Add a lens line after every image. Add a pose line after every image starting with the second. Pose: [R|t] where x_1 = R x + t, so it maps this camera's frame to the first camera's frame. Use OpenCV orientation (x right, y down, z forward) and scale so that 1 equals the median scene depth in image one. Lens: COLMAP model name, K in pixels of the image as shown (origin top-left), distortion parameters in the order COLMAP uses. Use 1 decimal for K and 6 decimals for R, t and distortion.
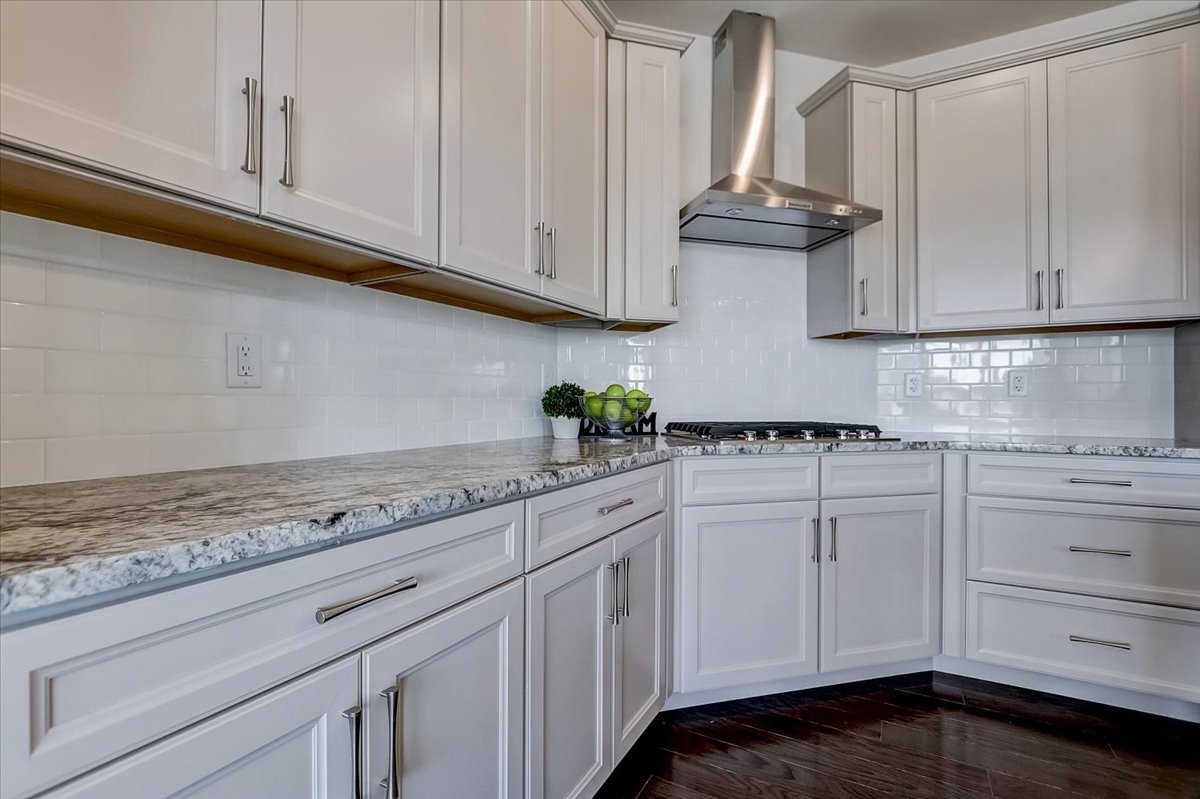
lens RADIAL K [[551.5, 0, 575.5], [0, 551.5, 401.5], [0, 0, 1]] dist [-0.007890, 0.000072]
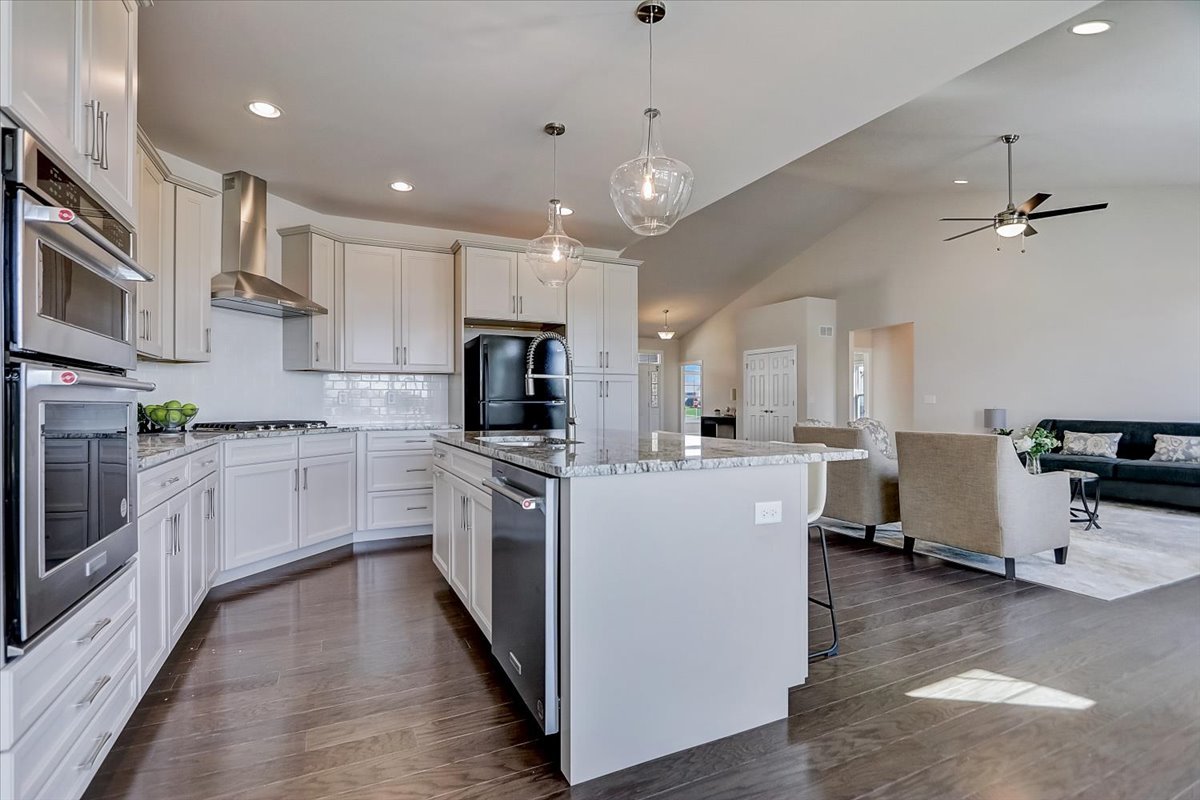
lens RADIAL K [[551.5, 0, 595.5], [0, 551.5, 400.2], [0, 0, 1]] dist [-0.007890, 0.000072]
pose [[0.552424, -0.000985, 0.833563, -0.569312], [0.004168, 0.999990, -0.001581, -0.022853], [-0.833553, 0.004348, 0.552422, -0.907476]]
